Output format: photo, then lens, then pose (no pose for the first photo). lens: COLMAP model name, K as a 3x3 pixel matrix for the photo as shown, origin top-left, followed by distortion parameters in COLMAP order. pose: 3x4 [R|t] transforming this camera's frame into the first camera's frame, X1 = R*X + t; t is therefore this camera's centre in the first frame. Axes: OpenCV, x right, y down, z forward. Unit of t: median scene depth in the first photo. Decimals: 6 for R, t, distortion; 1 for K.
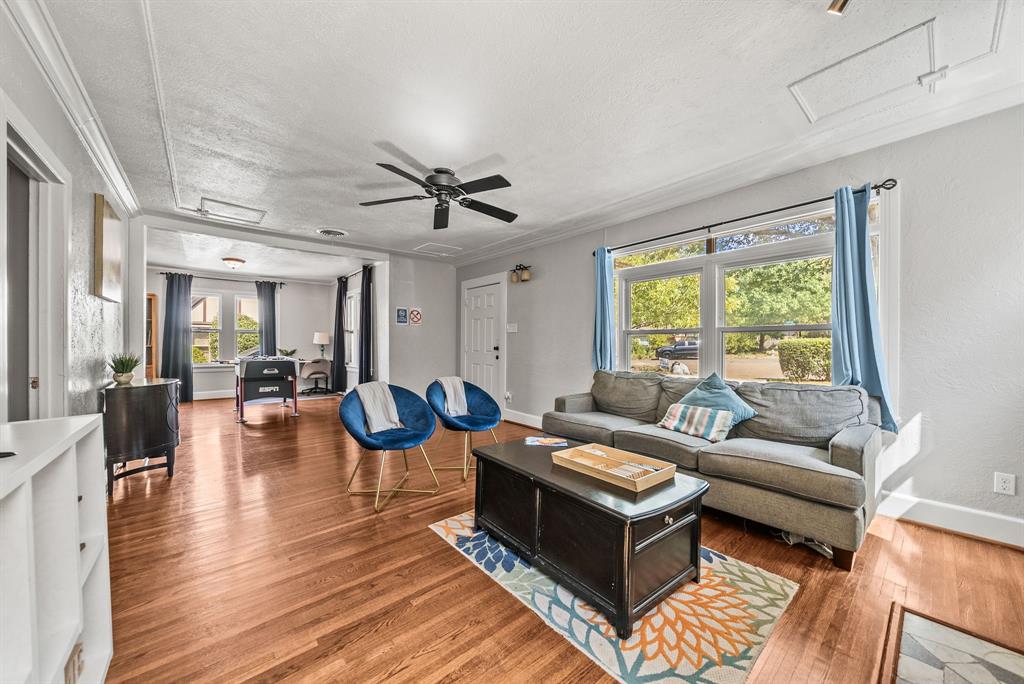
lens RADIAL K [[364.1, 0, 513.5], [0, 364.1, 339.5], [0, 0, 1]] dist [0.000620, 0.000030]
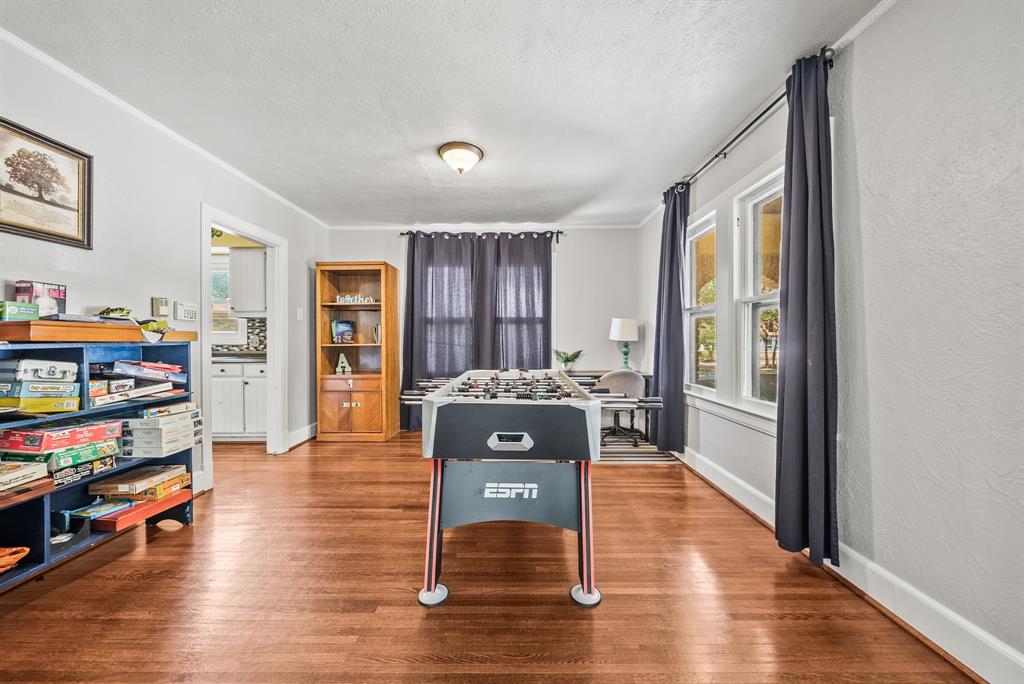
lens RADIAL K [[364.1, 0, 513.5], [0, 364.1, 339.5], [0, 0, 1]] dist [0.000620, 0.000030]
pose [[0.760411, 0.005576, -0.649418, -0.333326], [-0.001243, 0.999974, 0.007131, 0.007696], [0.649441, -0.004615, 0.760398, 0.541635]]
